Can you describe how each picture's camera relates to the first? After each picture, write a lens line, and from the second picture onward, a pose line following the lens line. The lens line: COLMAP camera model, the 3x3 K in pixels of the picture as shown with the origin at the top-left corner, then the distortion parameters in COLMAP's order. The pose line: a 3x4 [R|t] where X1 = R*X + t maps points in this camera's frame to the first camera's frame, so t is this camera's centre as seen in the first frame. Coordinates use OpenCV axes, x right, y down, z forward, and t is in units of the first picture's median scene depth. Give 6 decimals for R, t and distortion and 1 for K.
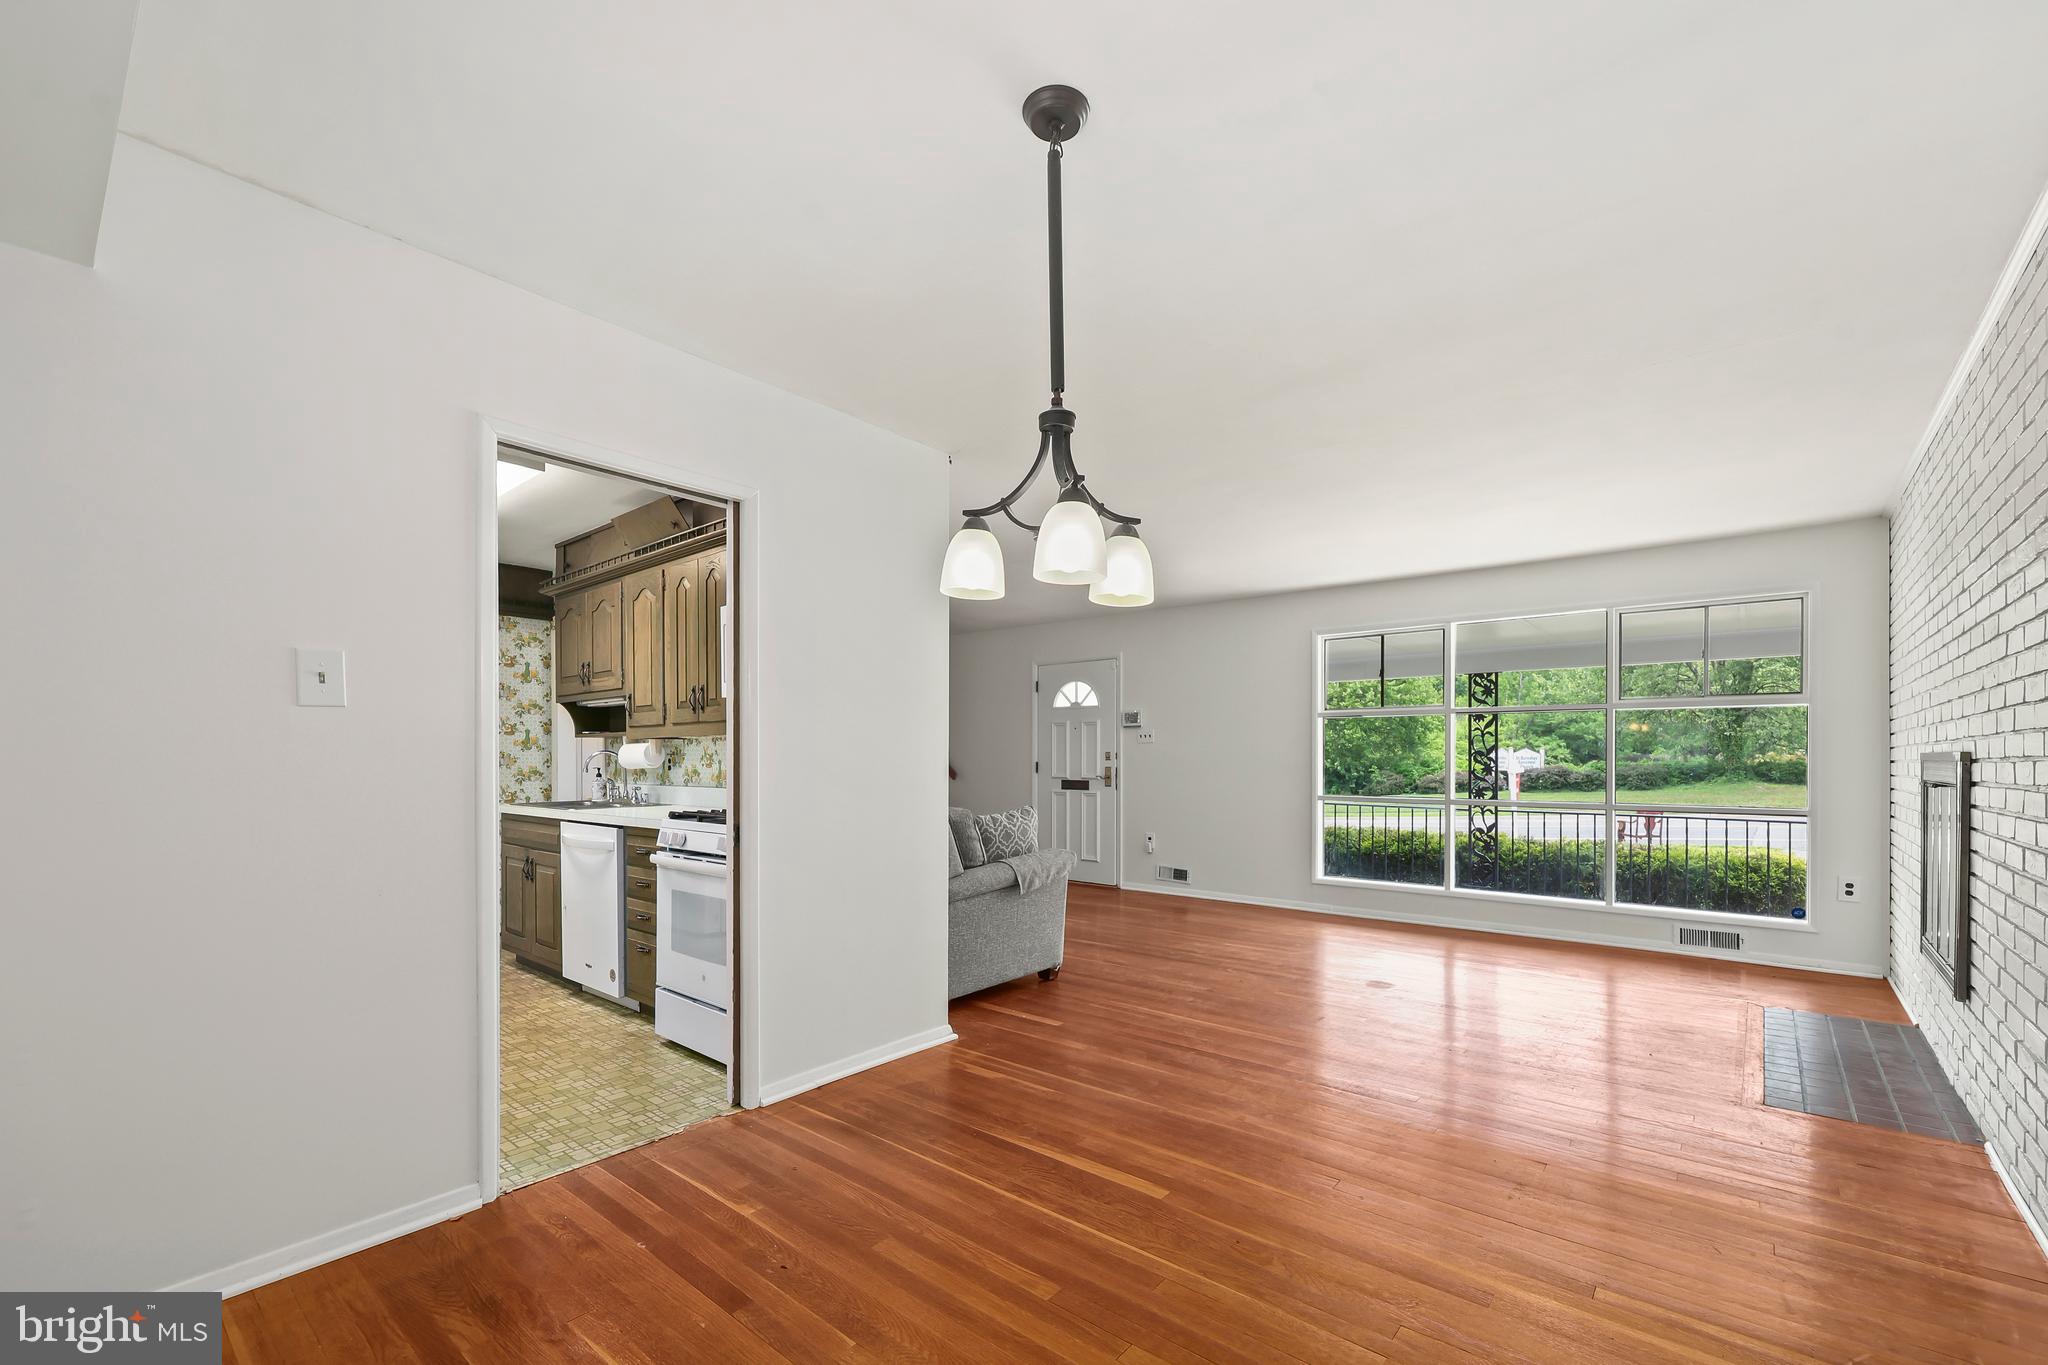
lens RADIAL K [[847.0, 0, 1032.7], [0, 847.0, 753.2], [0, 0, 1]] dist [0.001113, 0.001276]
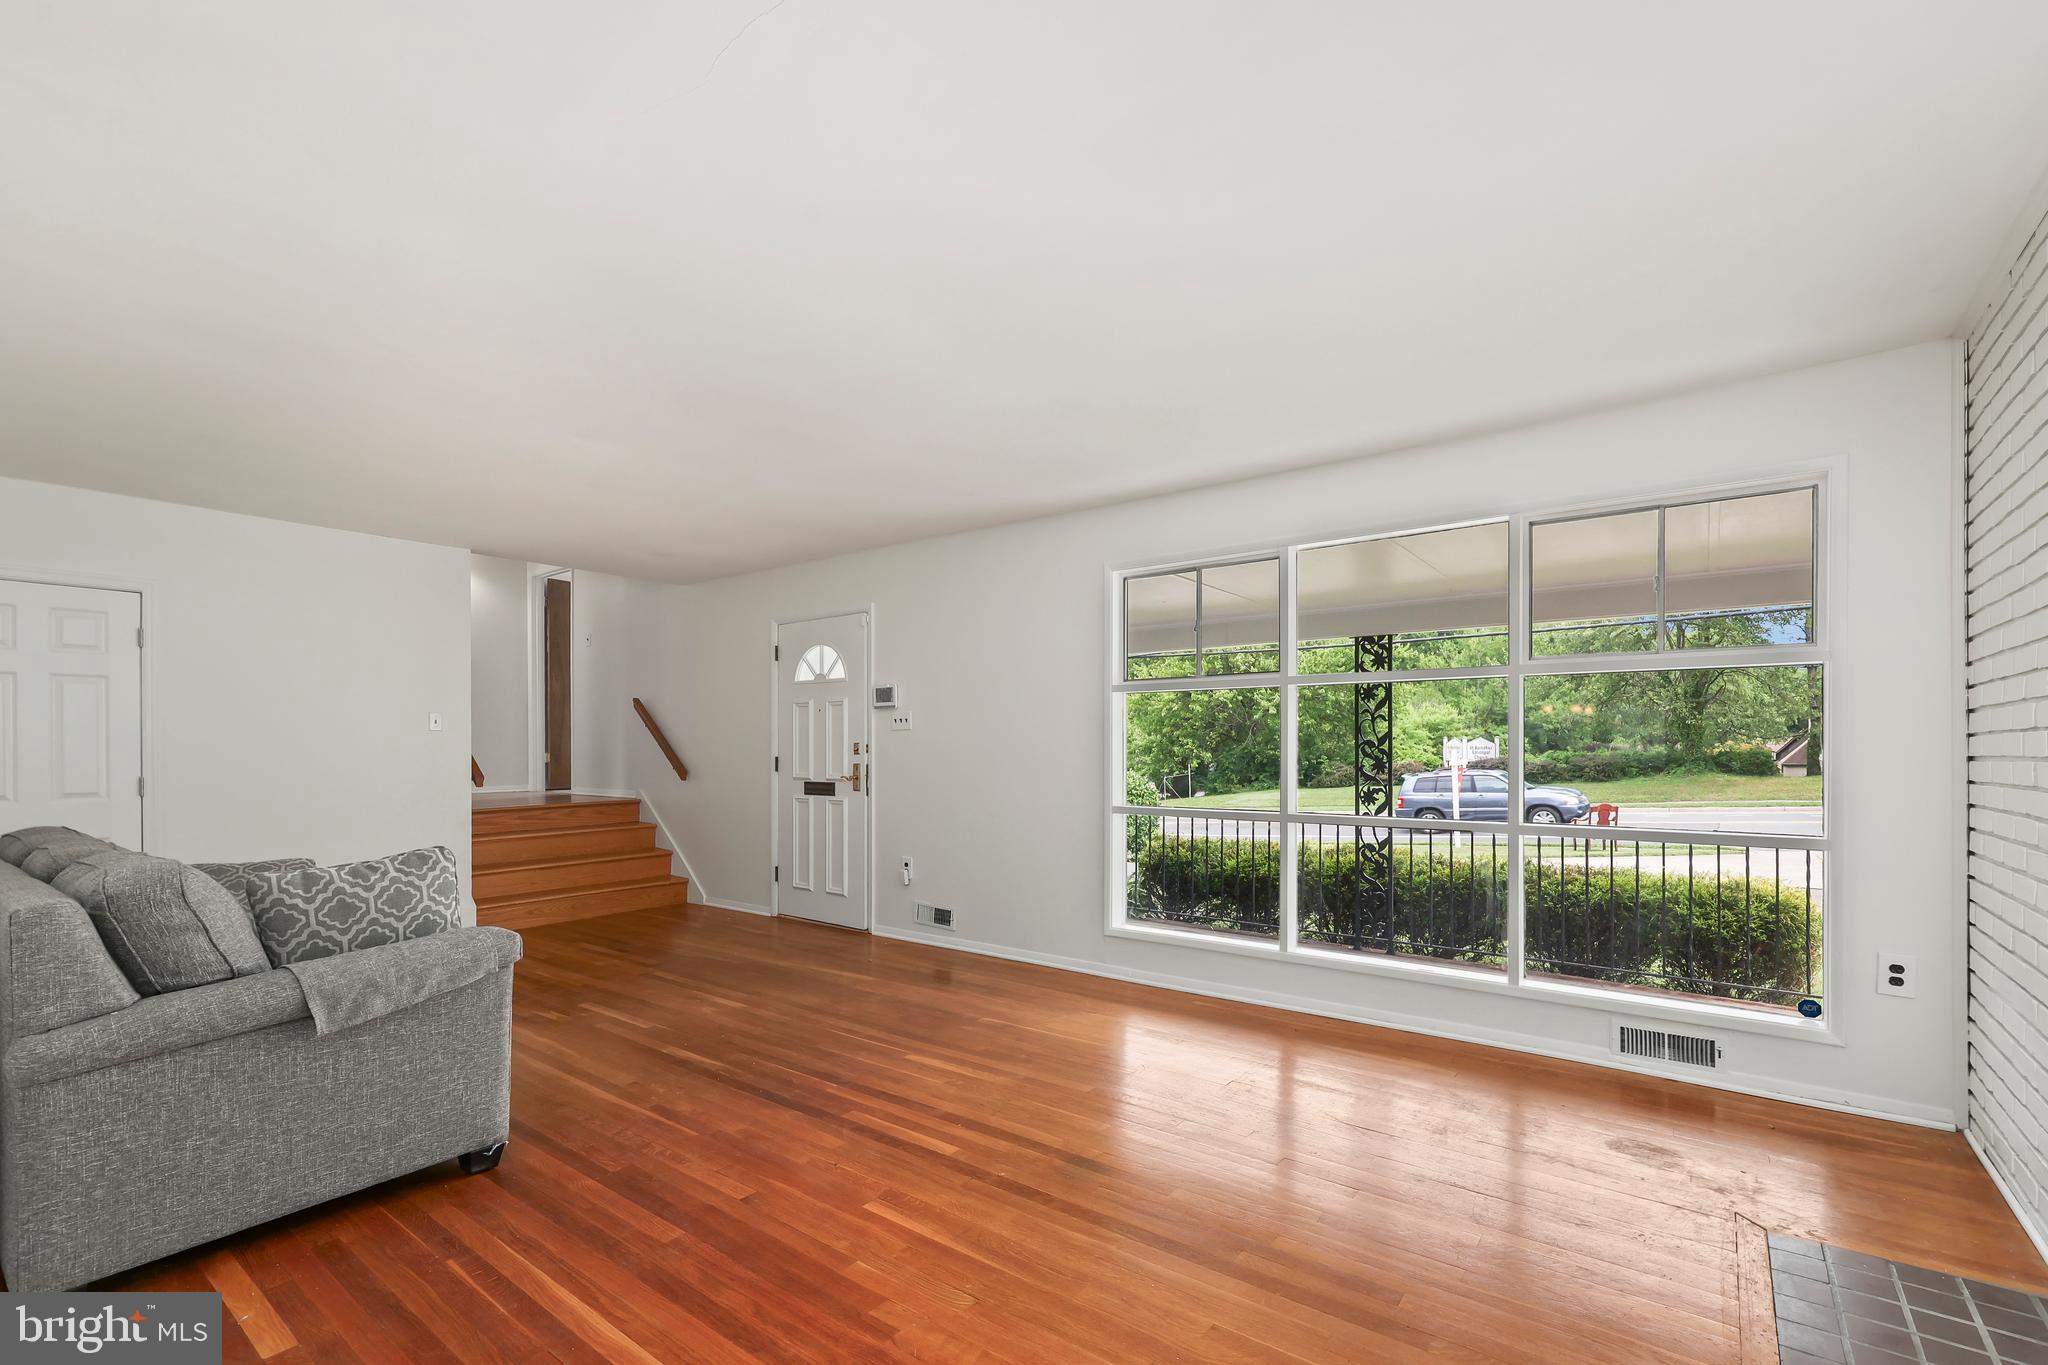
lens RADIAL K [[875.9, 0, 1037.8], [0, 875.9, 746.8], [0, 0, 1]] dist [0.013568, -0.001441]
pose [[0.998634, -0.001636, 0.052219, 0.224457], [0.001426, 0.999991, 0.004064, -0.000923], [-0.052225, -0.003984, 0.998627, 0.279860]]
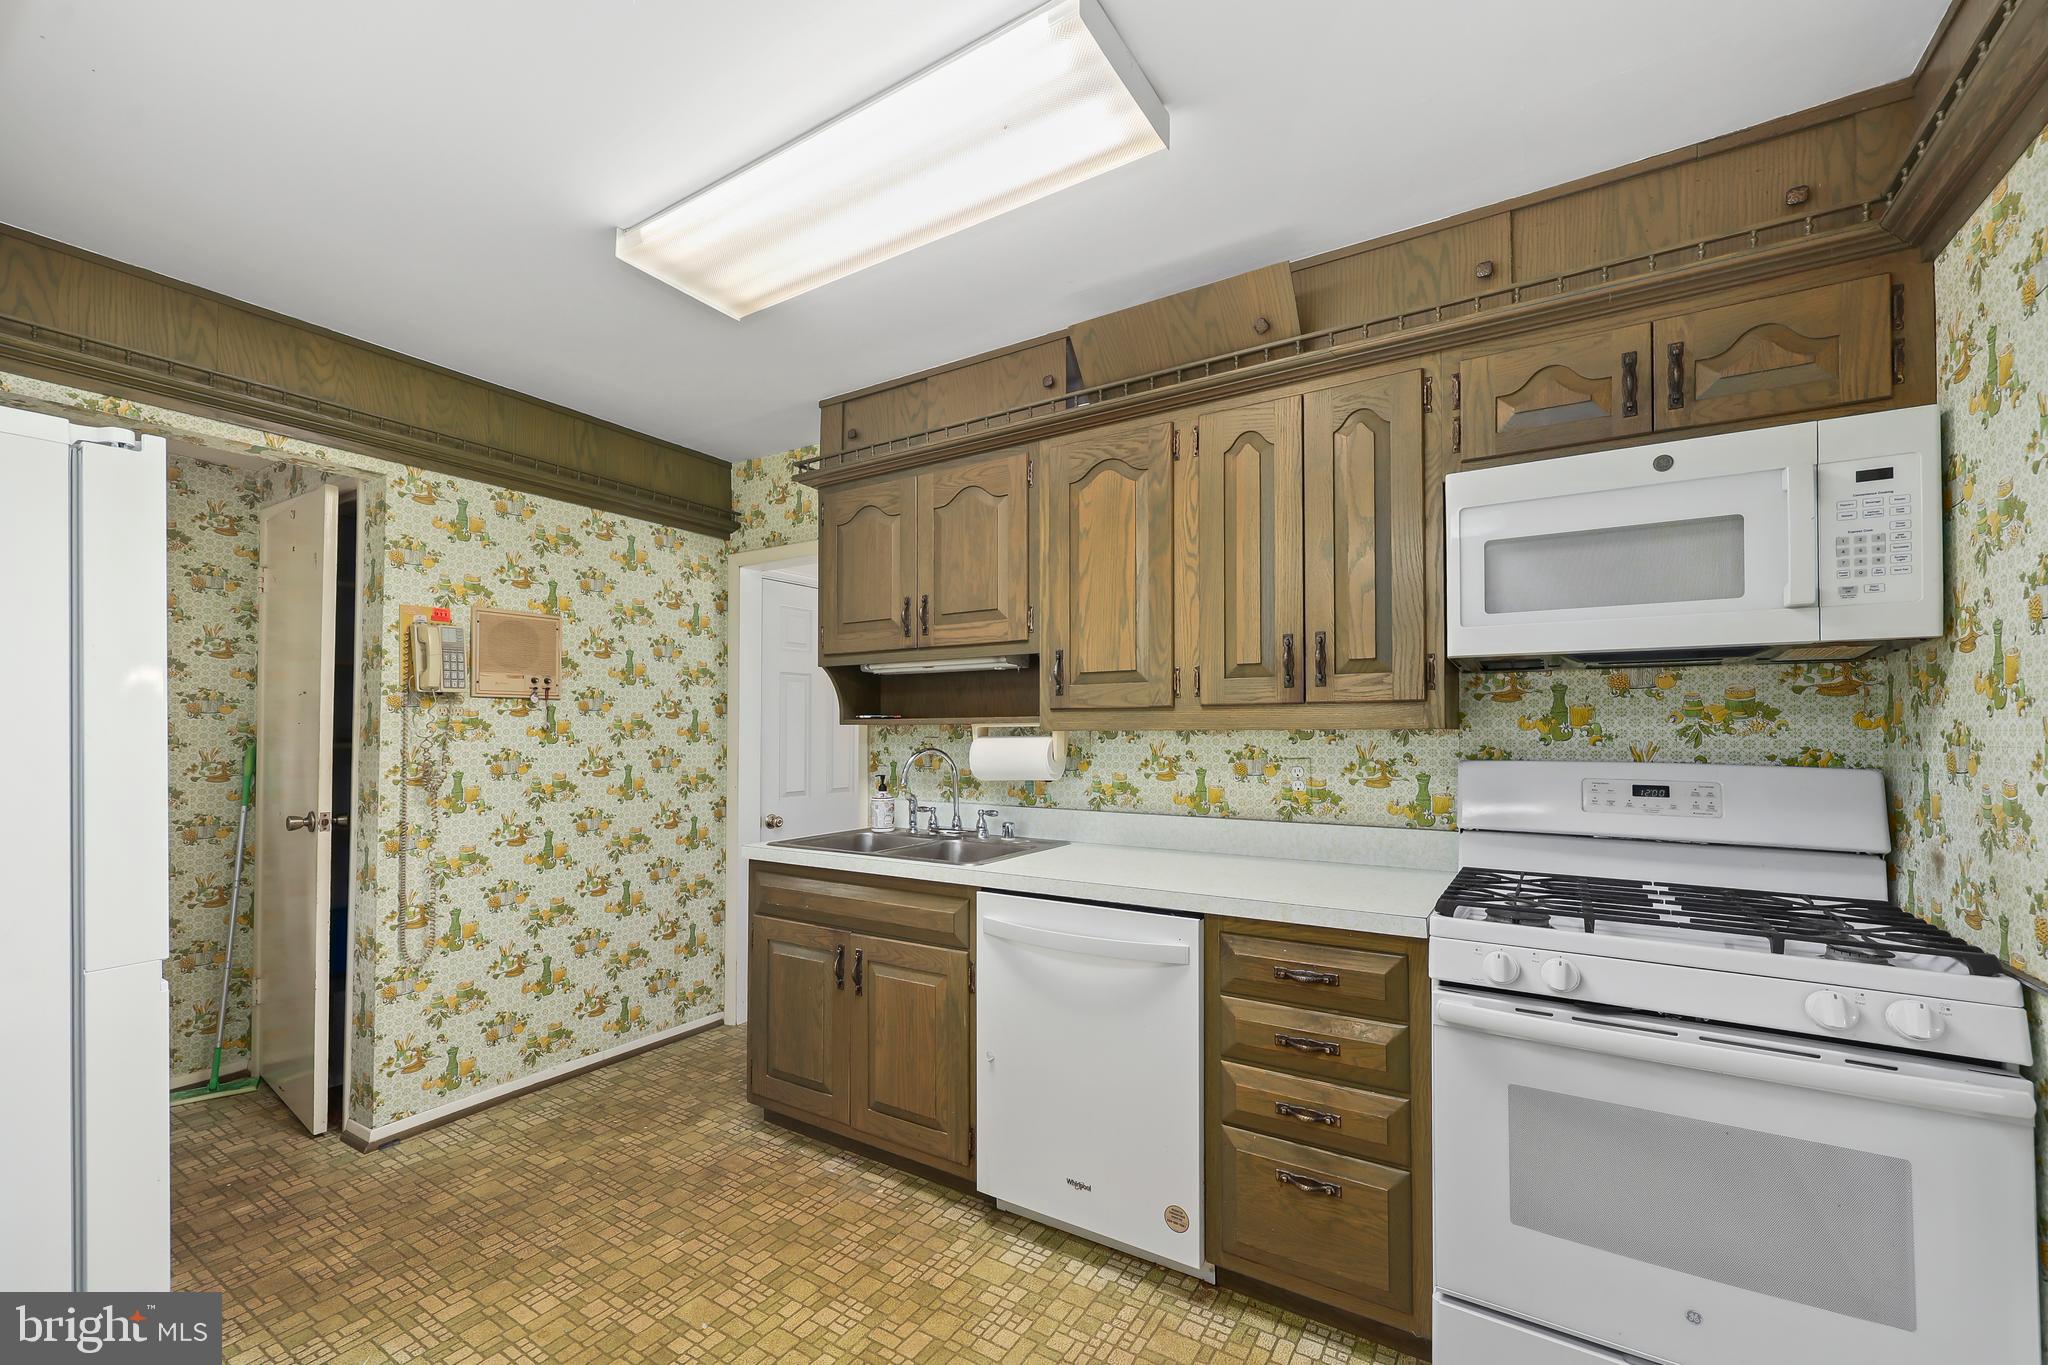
lens RADIAL K [[847.0, 0, 1045.5], [0, 847.0, 708.6], [0, 0, 1]] dist [0.001113, 0.001276]
pose [[0.991035, 0.005267, 0.133500, -0.349959], [-0.002115, 0.999716, -0.023742, -0.011746], [-0.133587, 0.023247, 0.990764, 0.283570]]
